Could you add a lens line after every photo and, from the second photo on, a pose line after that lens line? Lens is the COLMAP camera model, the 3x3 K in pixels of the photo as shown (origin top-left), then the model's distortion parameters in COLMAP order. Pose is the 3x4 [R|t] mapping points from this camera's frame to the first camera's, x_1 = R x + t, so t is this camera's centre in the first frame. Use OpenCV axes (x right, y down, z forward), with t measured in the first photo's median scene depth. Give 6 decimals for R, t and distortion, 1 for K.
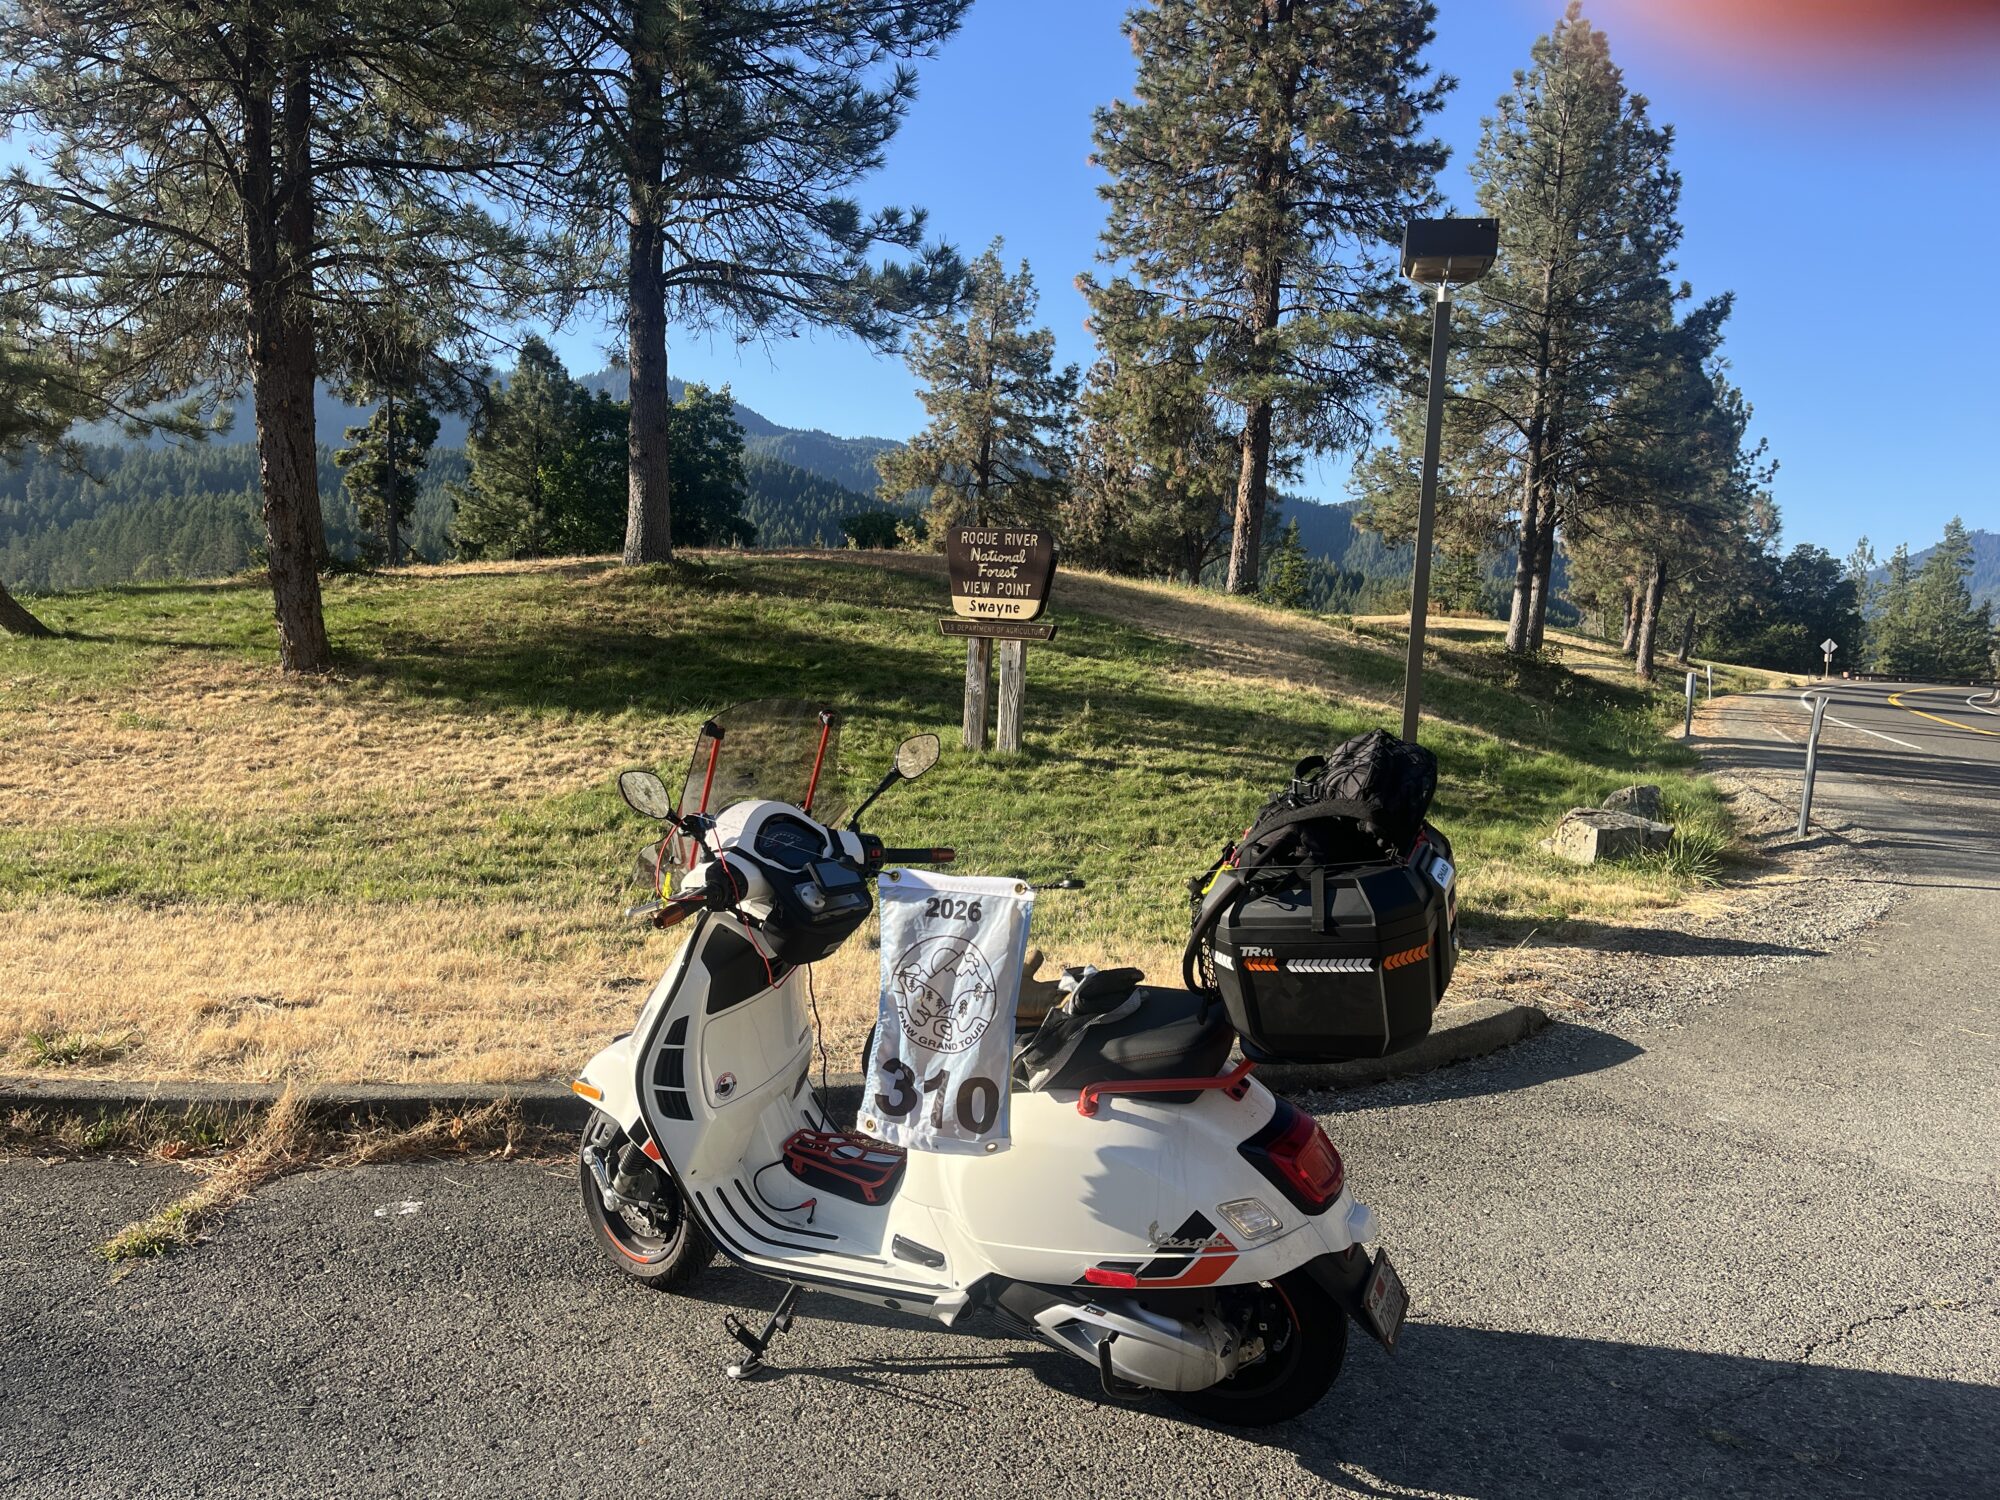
lens RADIAL K [[1482.0, 0, 1000.2], [0, 1482.0, 766.0], [0, 0, 1]] dist [0.039816, 0.003905]
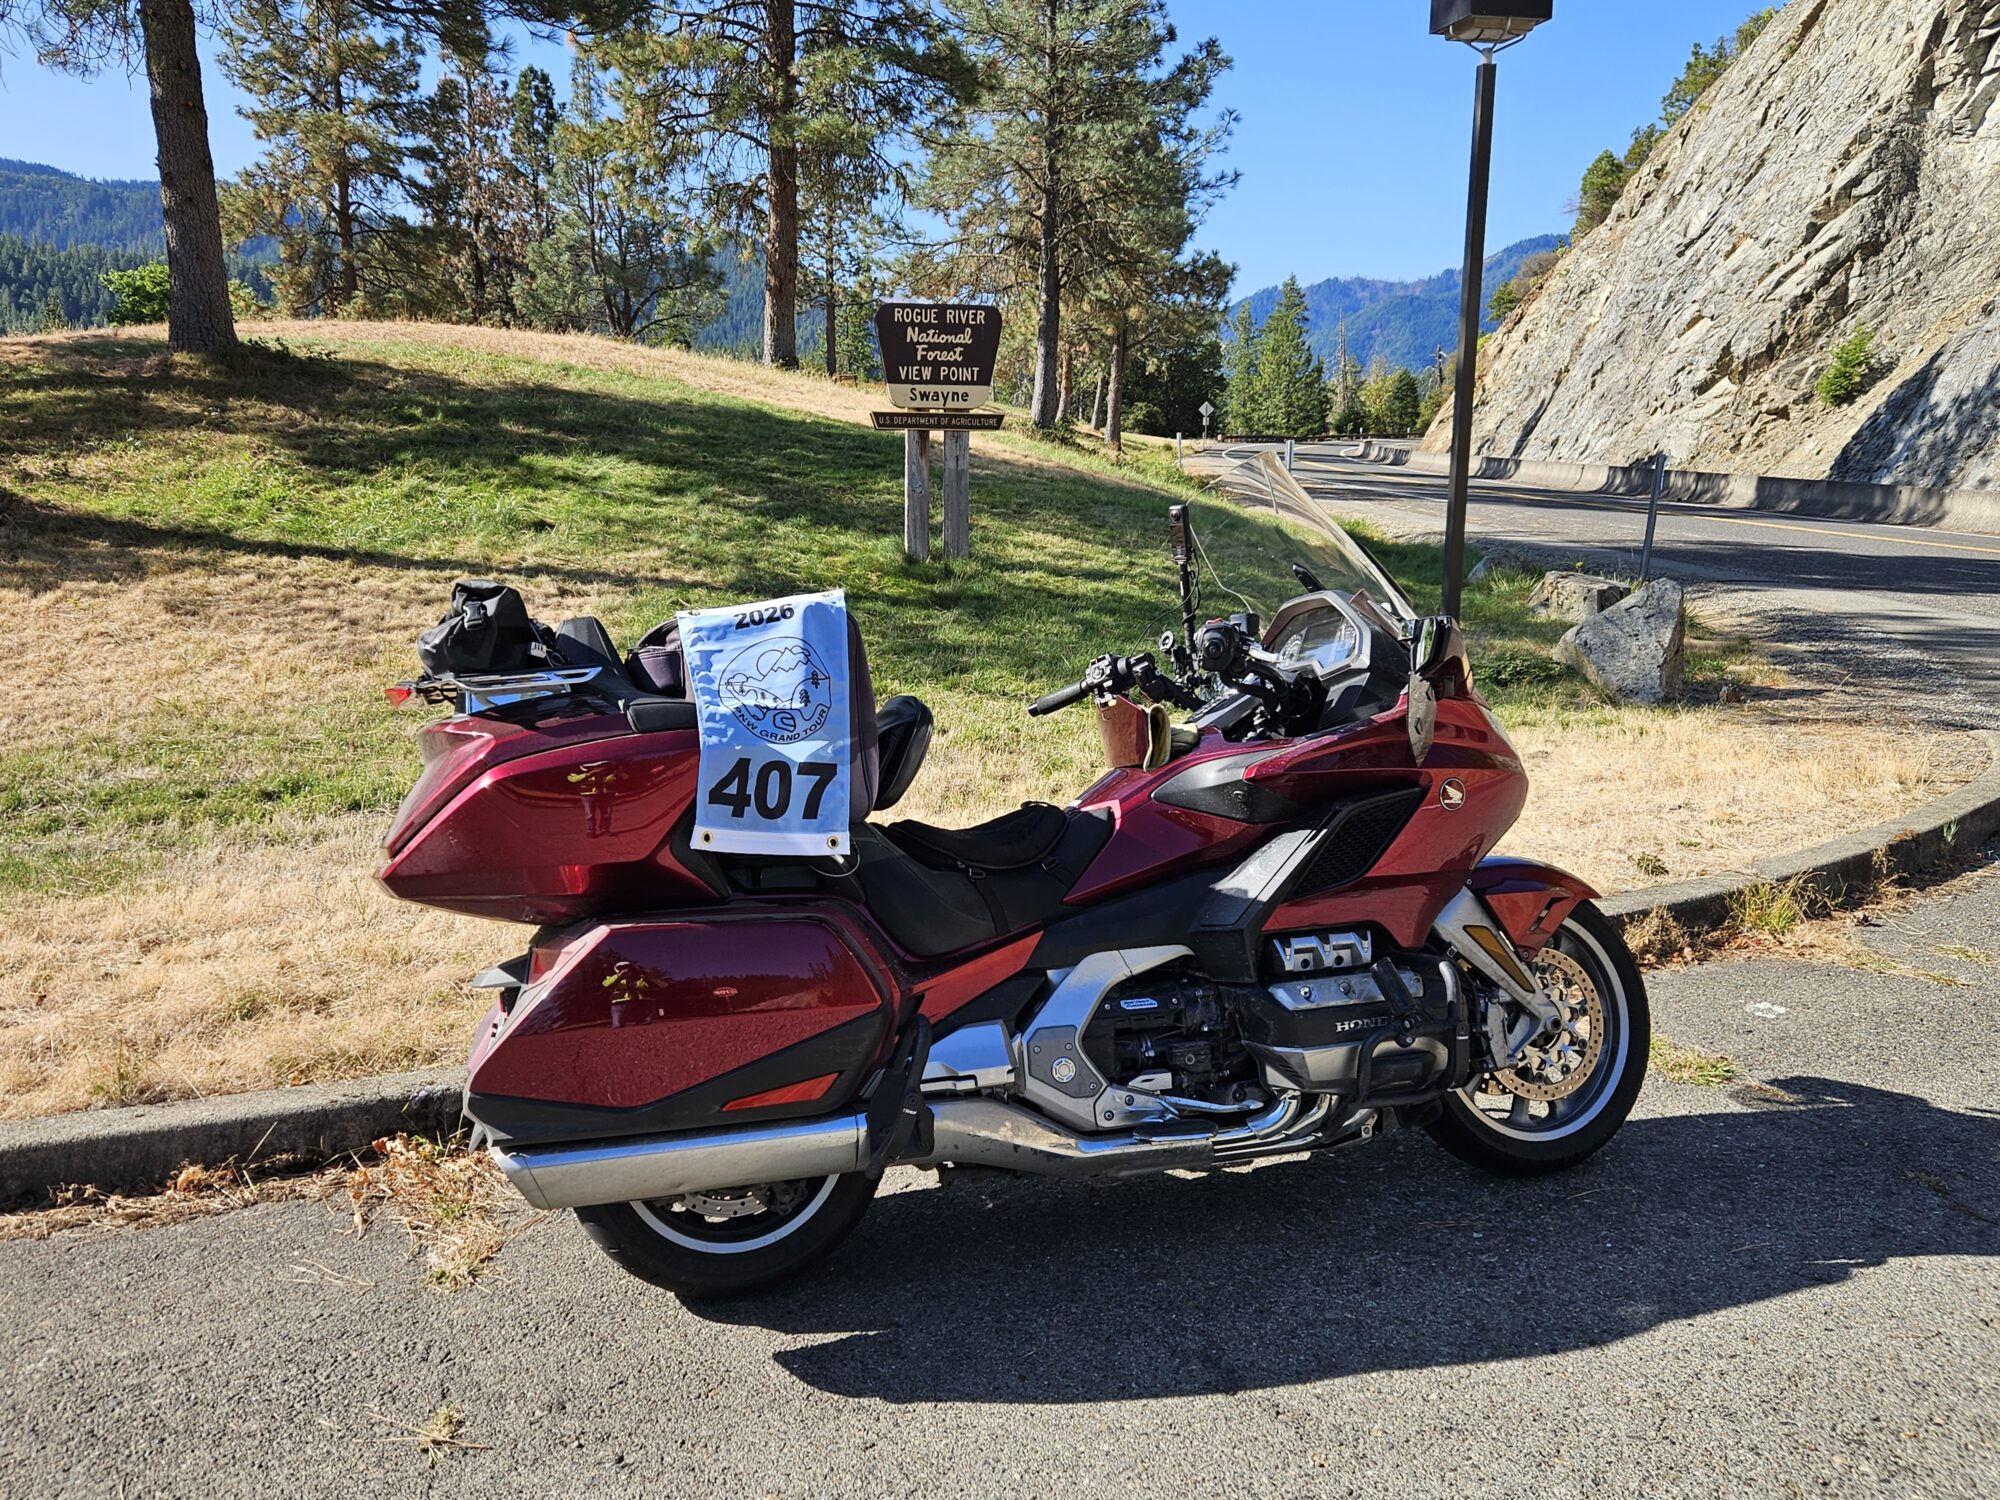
lens RADIAL K [[1680.2, 0, 989.8], [0, 1680.2, 759.1], [0, 0, 1]] dist [0.060333, -0.043162]
pose [[0.917986, -0.113369, 0.380064, -0.127845], [0.069648, 0.989464, 0.126923, -0.005848], [-0.390449, -0.090042, 0.916211, 0.014854]]
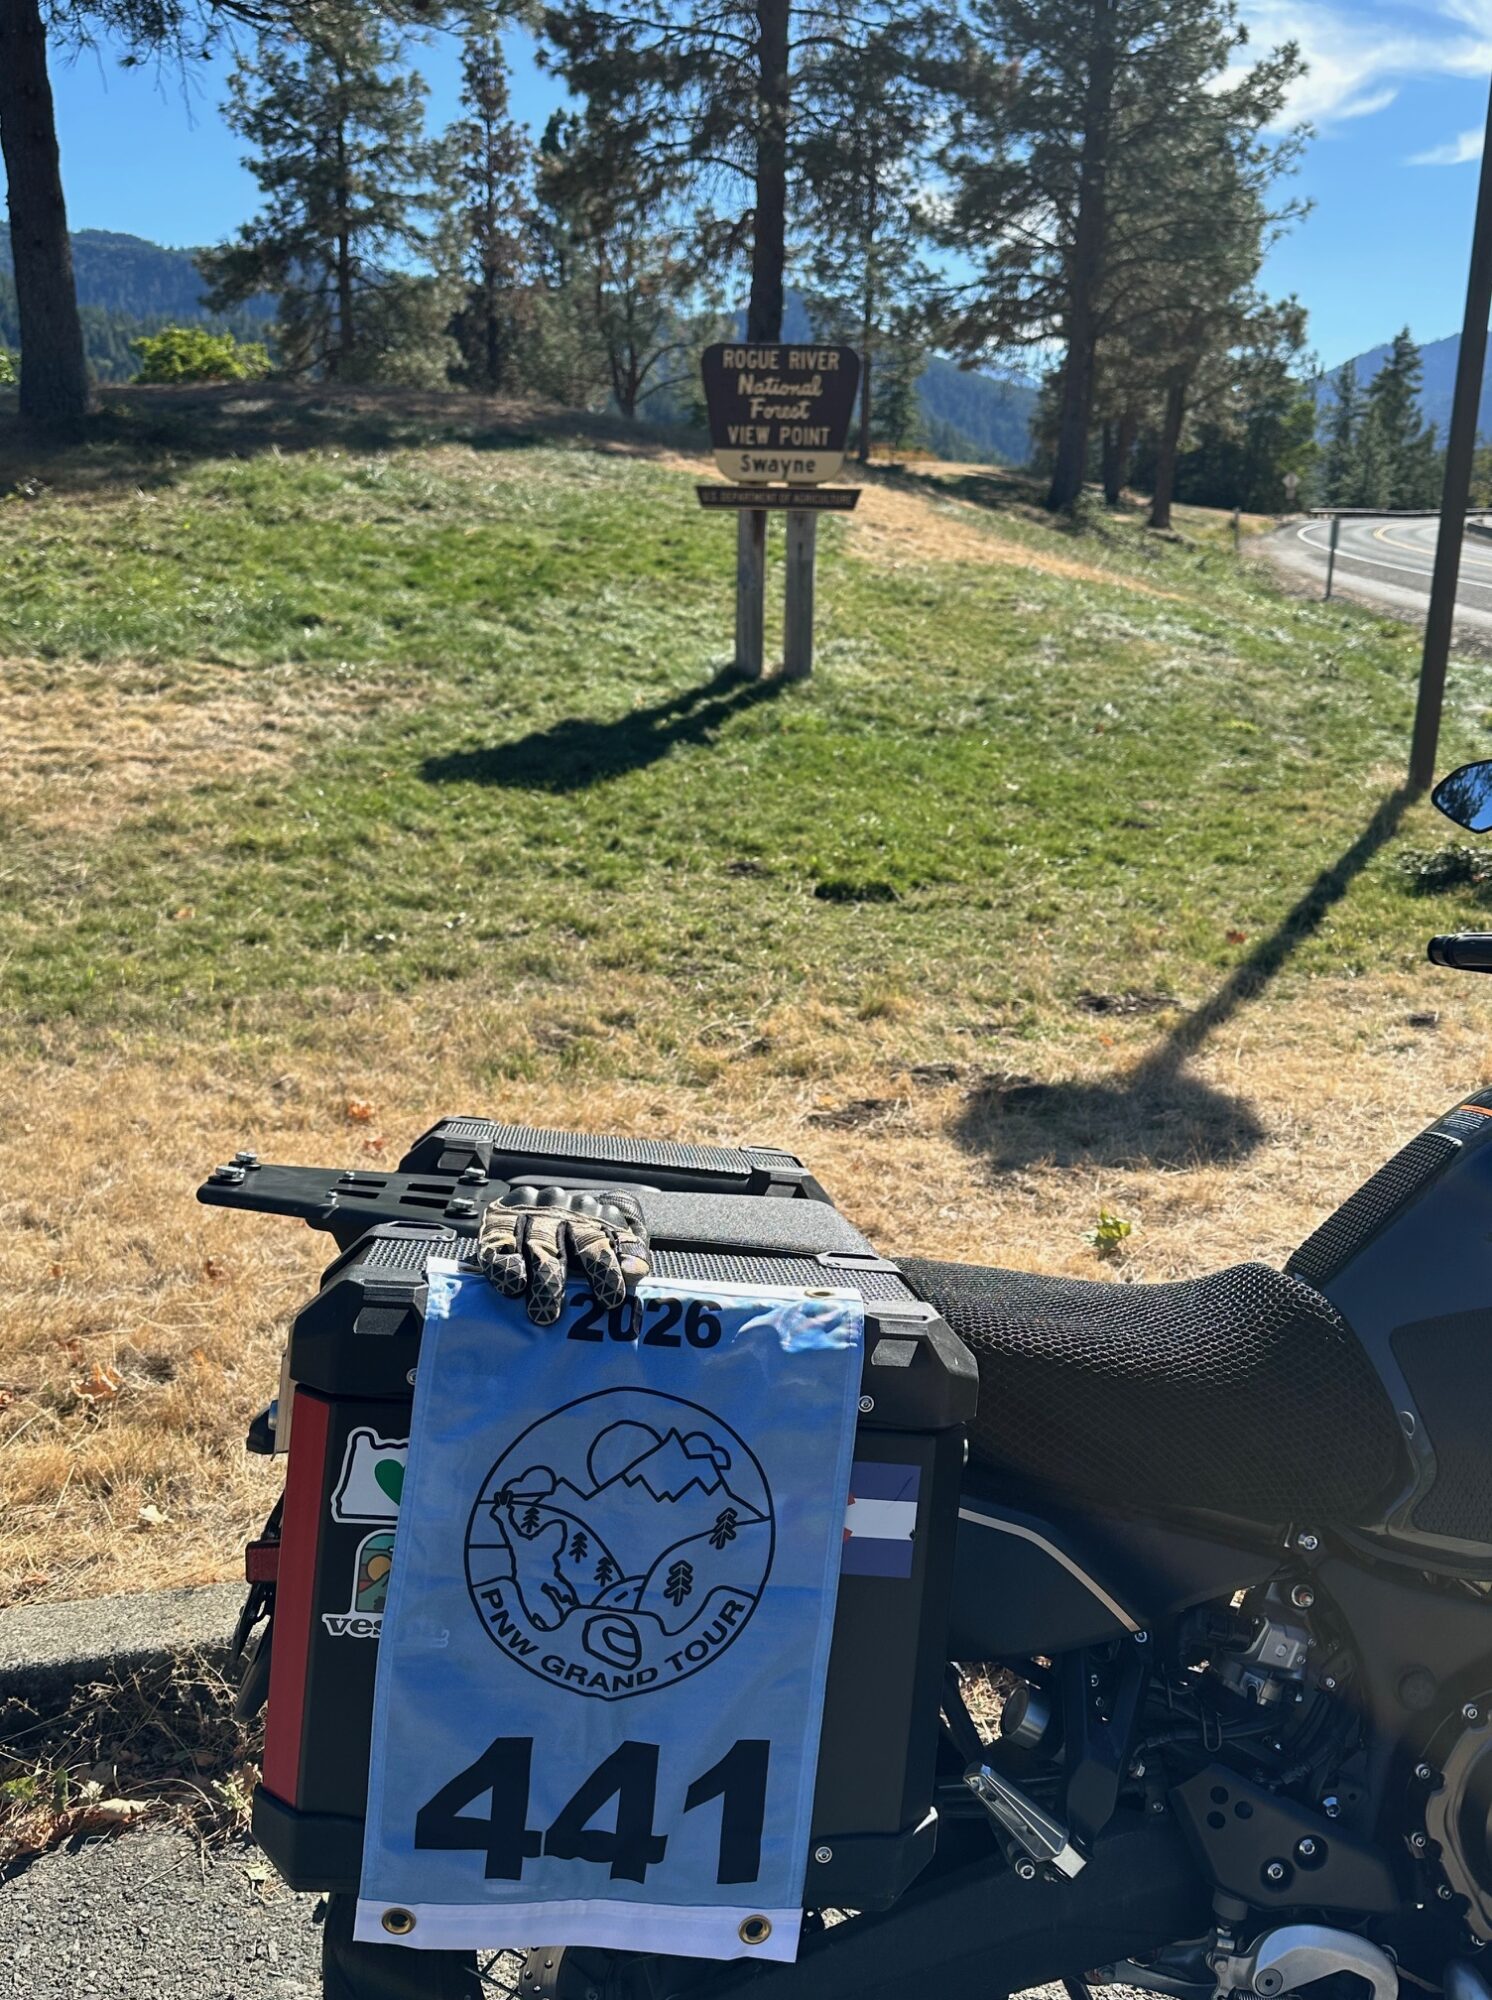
lens RADIAL K [[1742.3, 0, 746.0], [0, 1742.3, 1000.0], [0, 0, 1]] dist [0.121380, -0.257260]
pose [[0.971623, -0.096178, 0.216096, -0.073856], [0.052755, 0.978702, 0.198392, -0.008356], [-0.230575, -0.181362, 0.956004, 0.055007]]
